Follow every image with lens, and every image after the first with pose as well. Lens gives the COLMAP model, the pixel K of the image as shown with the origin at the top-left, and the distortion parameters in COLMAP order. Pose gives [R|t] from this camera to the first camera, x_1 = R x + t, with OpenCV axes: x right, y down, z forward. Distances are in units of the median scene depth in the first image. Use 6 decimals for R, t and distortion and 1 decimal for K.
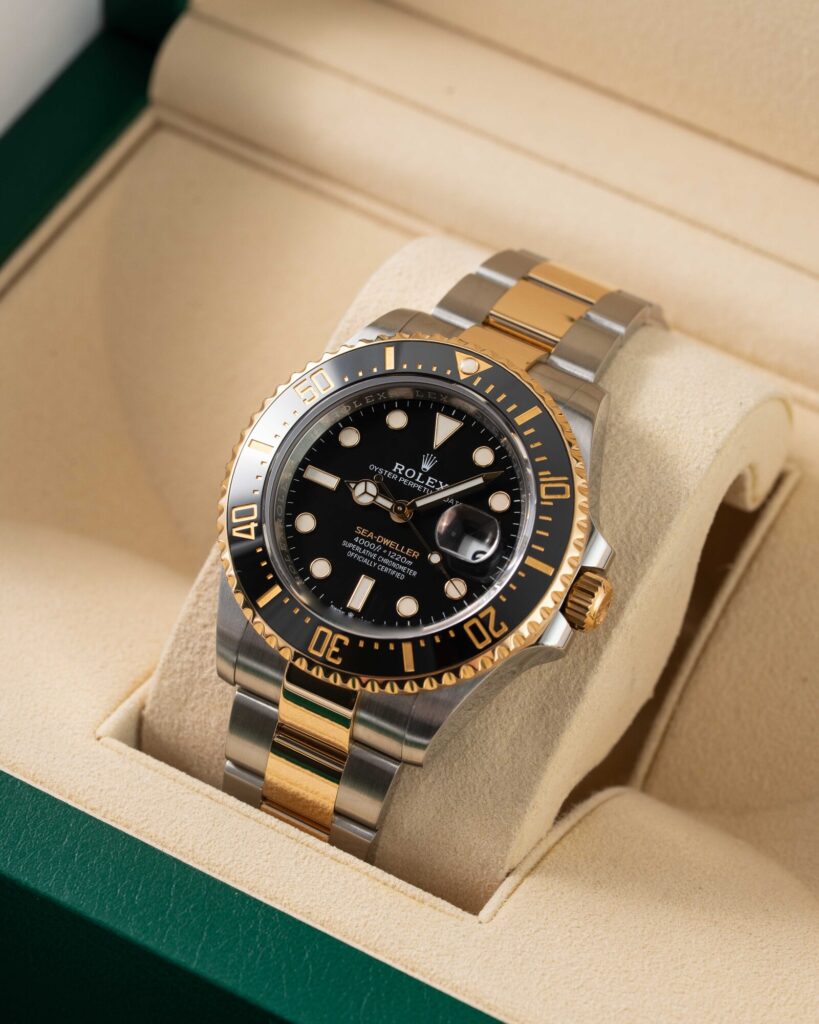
lens RADIAL K [[4800.6, 0, 407.3], [0, 4800.6, 510.5], [0, 0, 1]] dist [-0.151146, 0.000000]
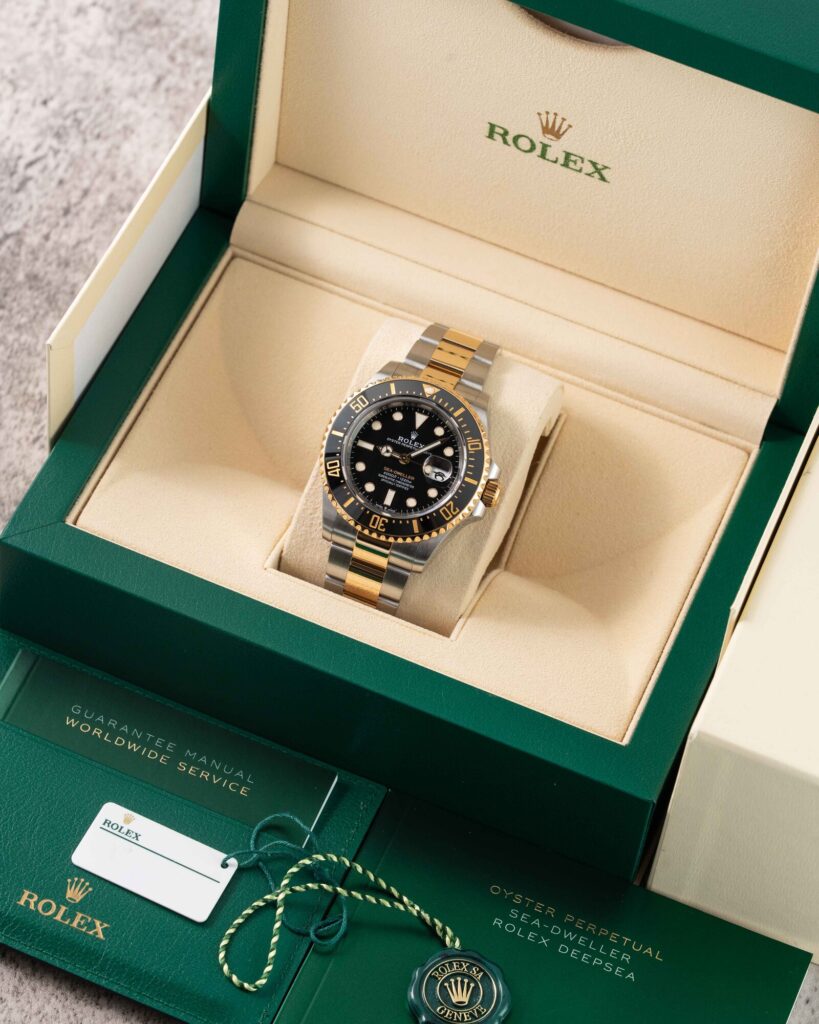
lens RADIAL K [[4800.6, 0, 409.8], [0, 4800.6, 512.2], [0, 0, 1]] dist [-0.151146, 0.000000]
pose [[0.988672, -0.074113, 0.130517, -0.287103], [0.061336, 0.993162, 0.099332, -0.193557], [-0.136986, -0.090201, 0.986458, -1.173622]]
